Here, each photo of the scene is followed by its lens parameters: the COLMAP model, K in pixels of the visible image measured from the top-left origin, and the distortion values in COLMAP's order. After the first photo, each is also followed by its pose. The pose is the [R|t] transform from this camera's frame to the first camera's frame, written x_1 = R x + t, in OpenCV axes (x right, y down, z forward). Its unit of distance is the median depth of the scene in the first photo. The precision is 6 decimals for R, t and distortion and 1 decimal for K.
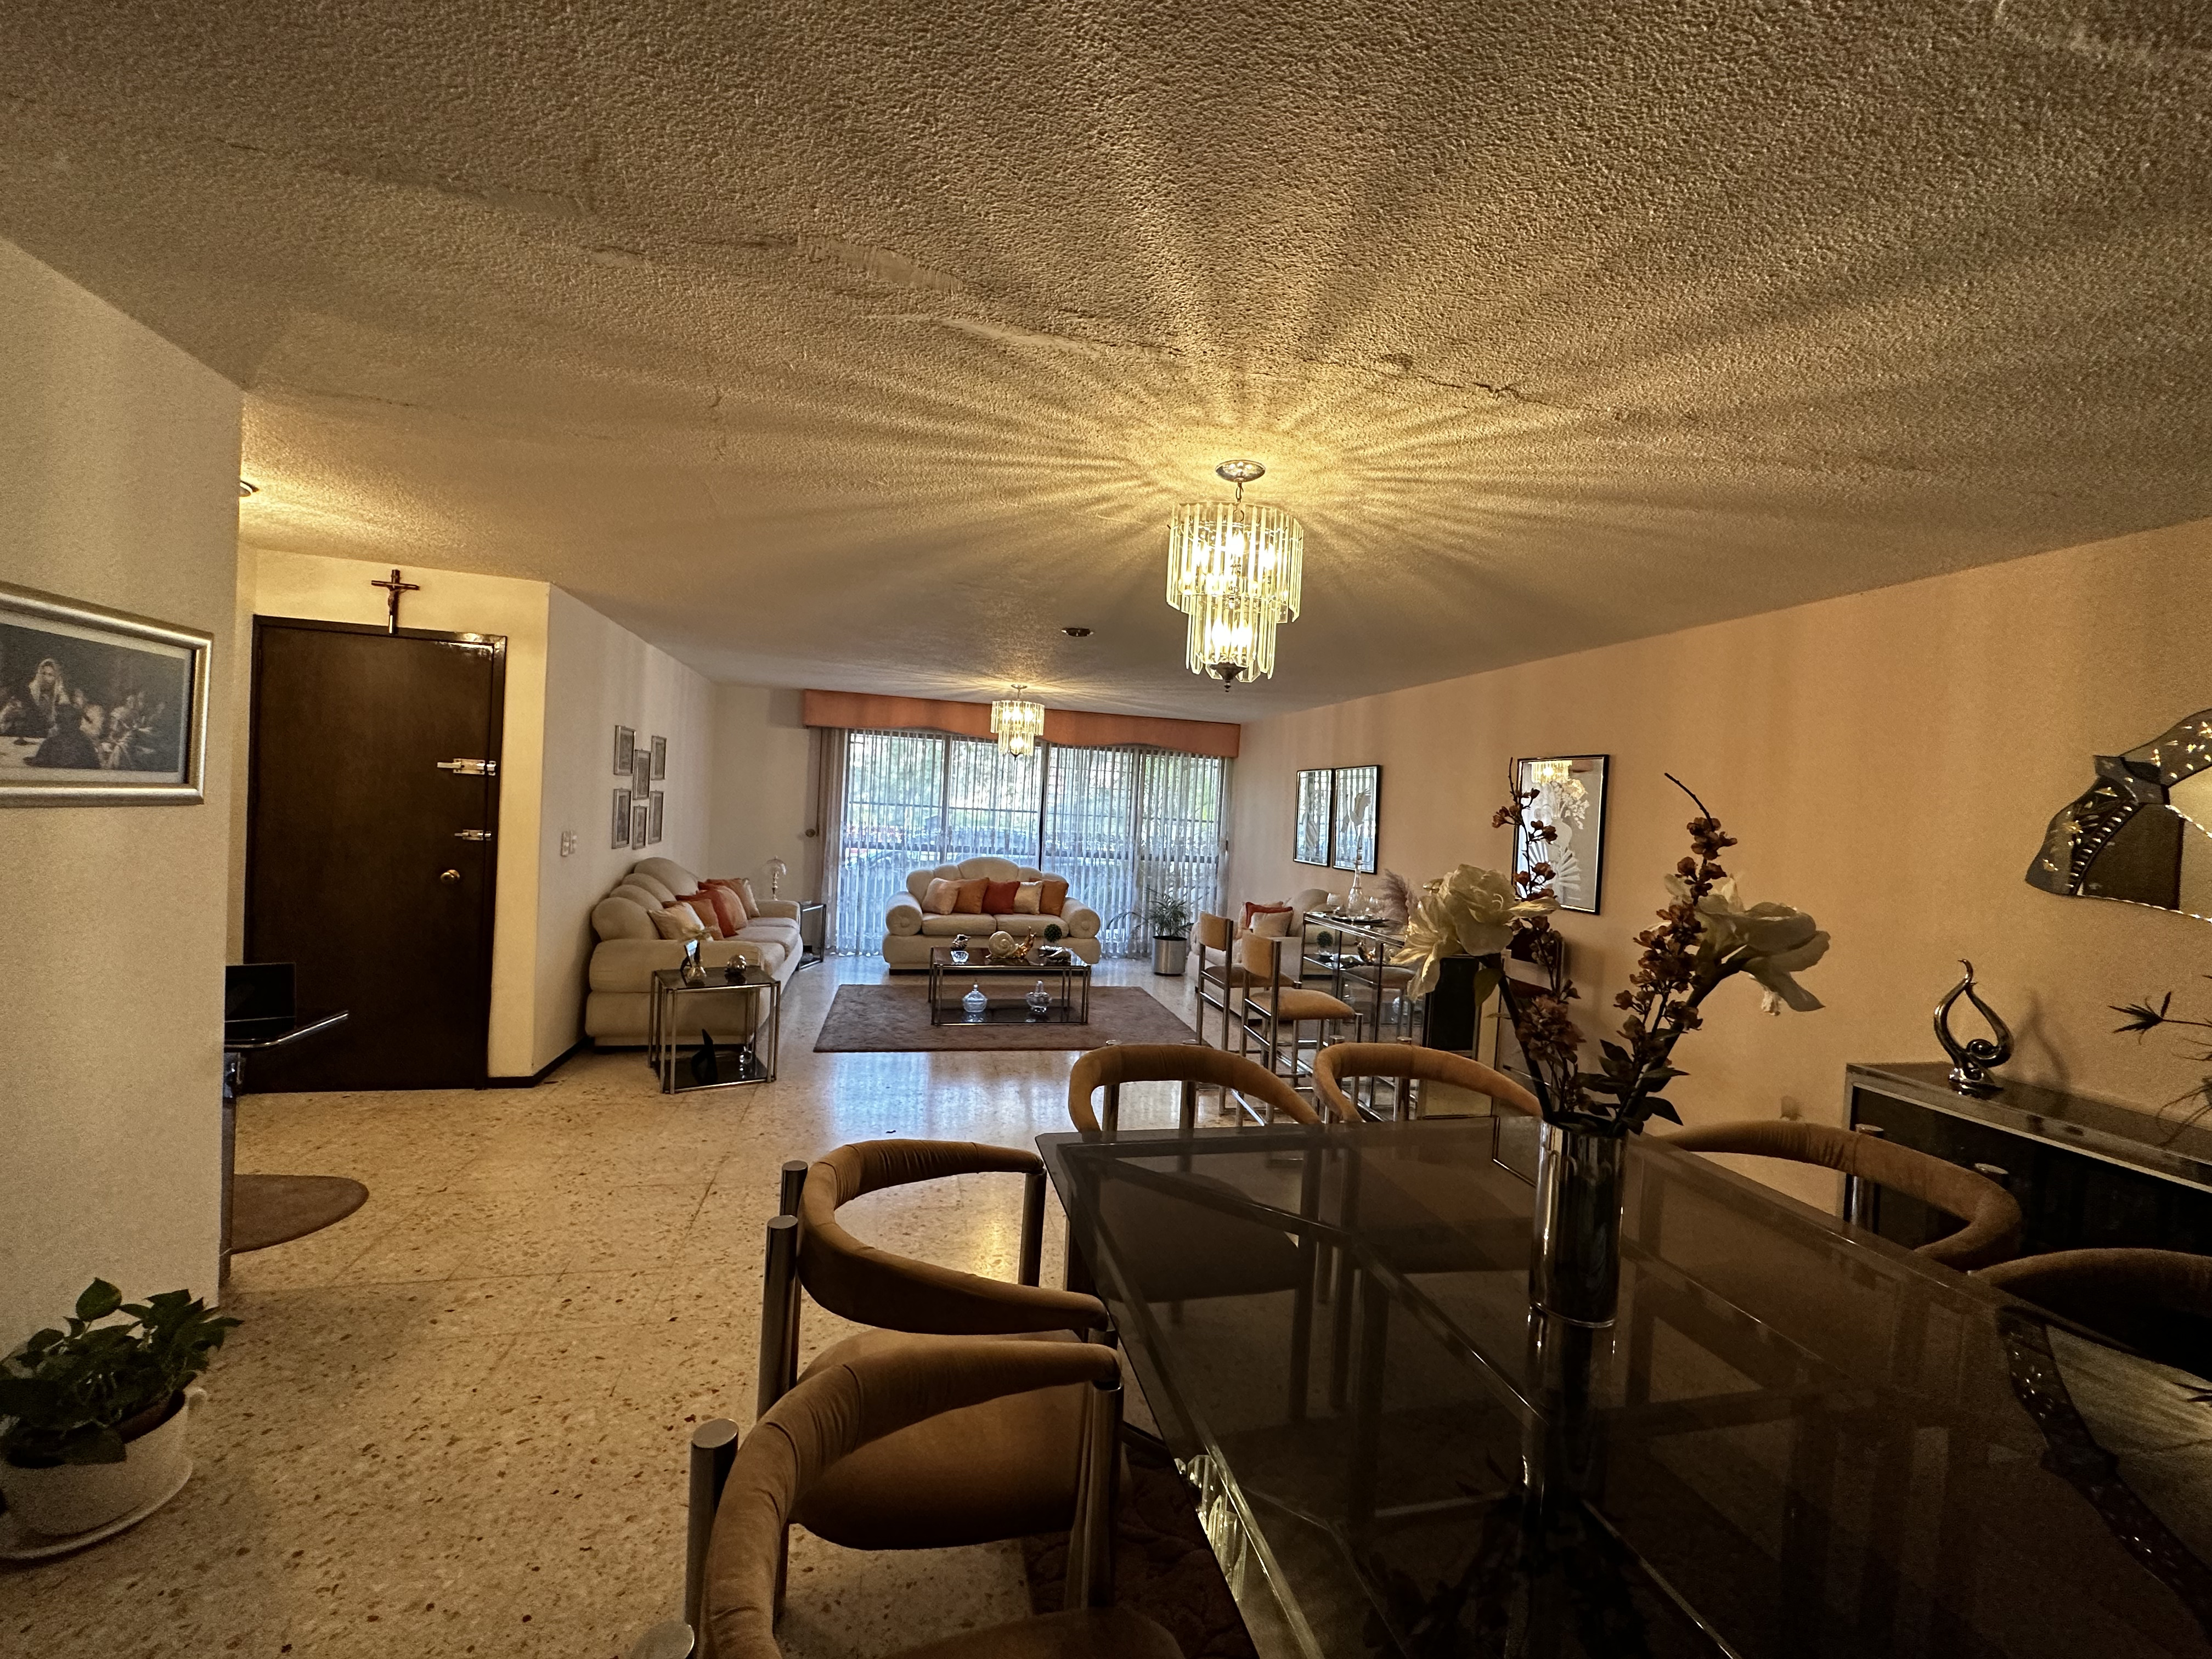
lens RADIAL K [[883.0, 0, 1106.0], [0, 883.0, 829.5], [0, 0, 1]] dist [-0.000935, 0.000035]
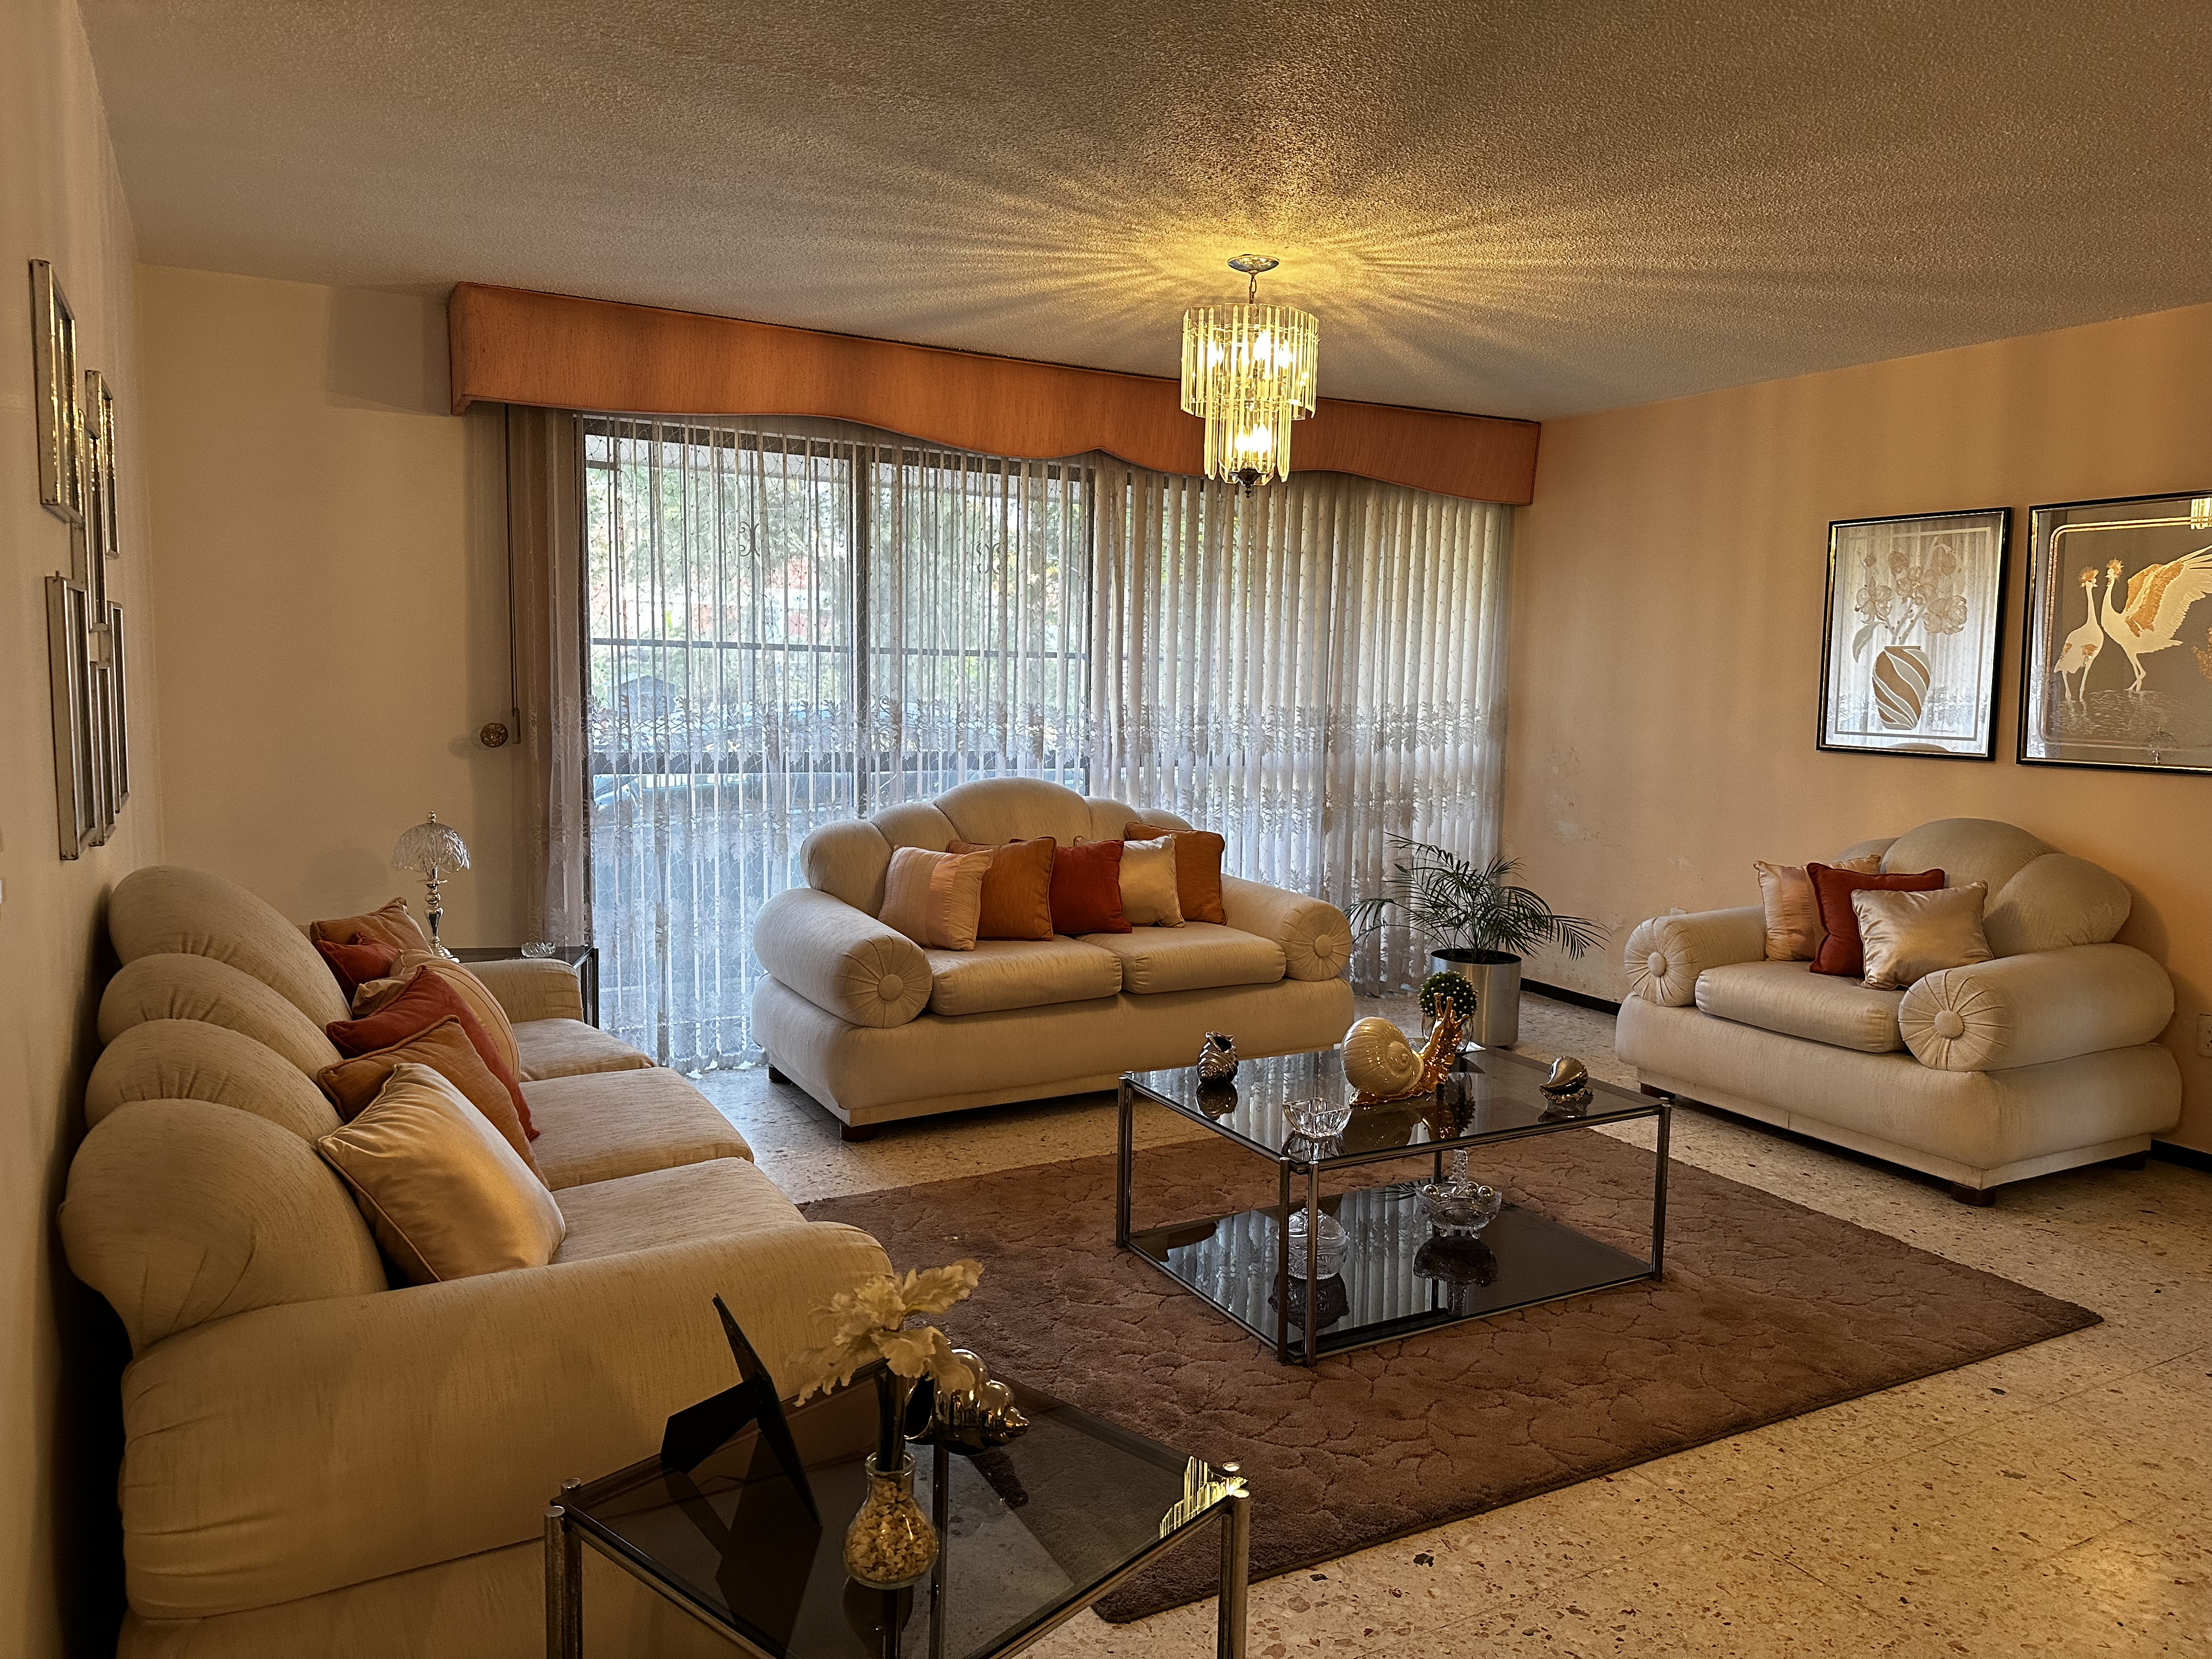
lens RADIAL K [[1520.0, 0, 1106.0], [0, 1520.0, 829.5], [0, 0, 1]] dist [0.002143, -0.000549]
pose [[0.958010, -0.062303, 0.279885, -0.281537], [0.036019, 0.994525, 0.098095, -0.008453], [-0.284464, -0.083895, 0.955009, 0.389522]]
